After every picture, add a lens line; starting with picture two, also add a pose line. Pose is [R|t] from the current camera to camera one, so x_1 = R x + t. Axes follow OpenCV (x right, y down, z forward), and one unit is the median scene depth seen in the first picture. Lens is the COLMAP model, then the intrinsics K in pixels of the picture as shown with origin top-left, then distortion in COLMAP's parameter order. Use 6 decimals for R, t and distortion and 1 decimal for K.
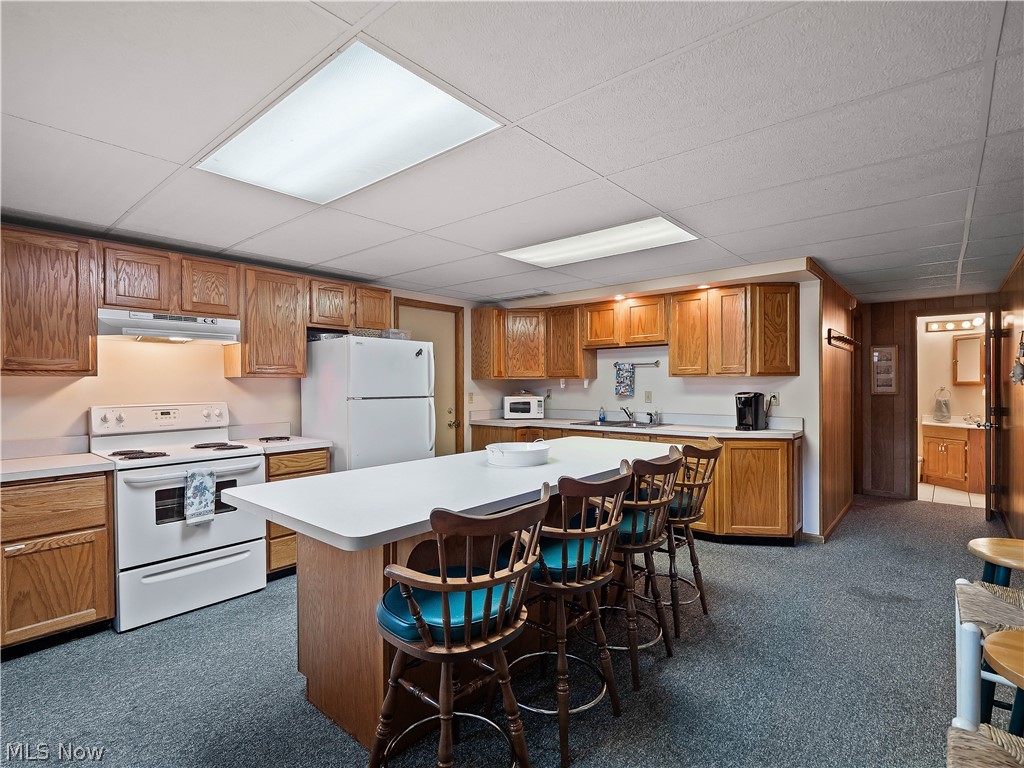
lens RADIAL K [[503.2, 0, 510.9], [0, 503.2, 380.1], [0, 0, 1]] dist [0.000200, 0.000171]
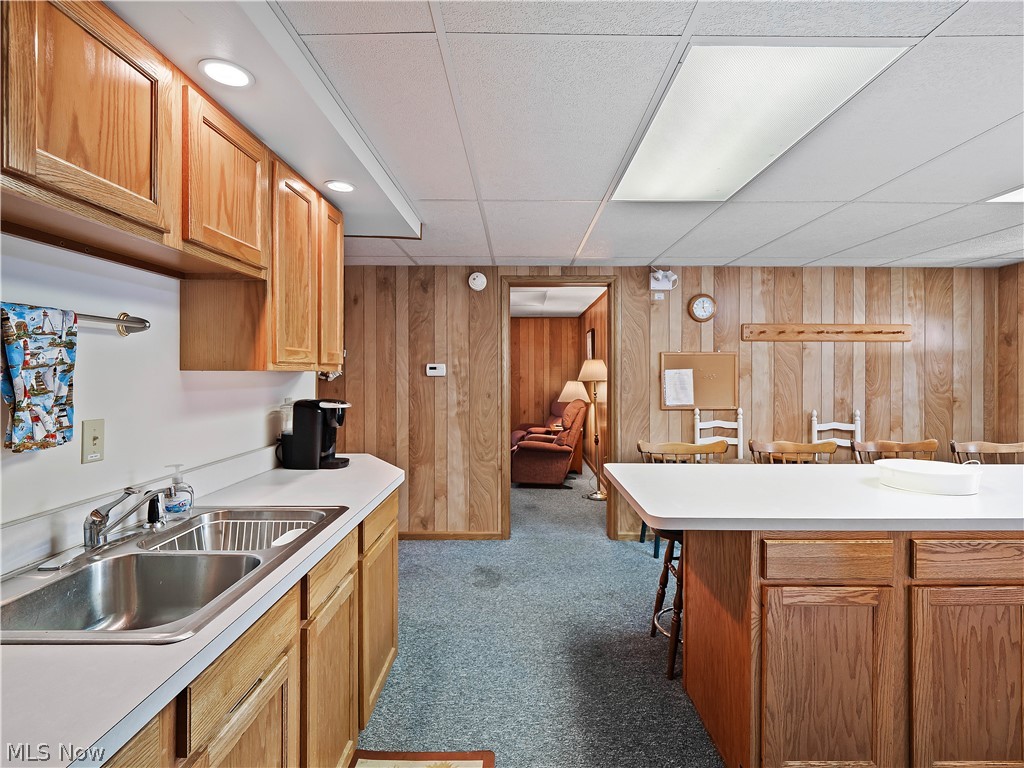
lens RADIAL K [[503.2, 0, 510.9], [0, 503.2, 380.1], [0, 0, 1]] dist [0.000200, 0.000171]
pose [[-0.634416, -0.007578, 0.772955, -0.097512], [-0.001317, 0.999961, 0.008722, -0.003047], [-0.772991, 0.004516, -0.634401, 1.183444]]
